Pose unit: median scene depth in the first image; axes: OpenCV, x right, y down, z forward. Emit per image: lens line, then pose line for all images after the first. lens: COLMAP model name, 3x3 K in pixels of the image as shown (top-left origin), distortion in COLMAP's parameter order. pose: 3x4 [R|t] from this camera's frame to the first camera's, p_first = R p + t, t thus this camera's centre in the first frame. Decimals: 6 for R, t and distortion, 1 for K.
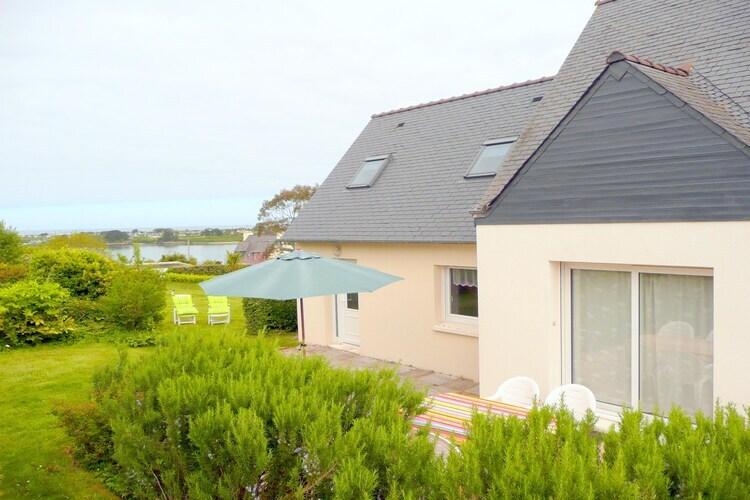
lens RADIAL K [[619.1, 0, 375.0], [0, 619.1, 250.0], [0, 0, 1]] dist [-0.030017, 0.018500]
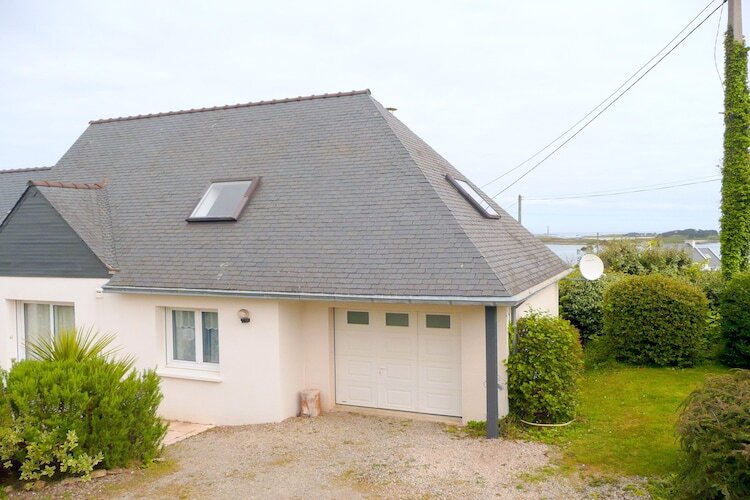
lens RADIAL K [[619.1, 0, 375.0], [0, 619.1, 250.0], [0, 0, 1]] dist [-0.030017, 0.018500]
pose [[0.896228, 0.002369, 0.443588, 0.257025], [0.010828, 0.999571, -0.027215, -0.033625], [-0.443462, 0.029194, 0.895817, -0.523693]]
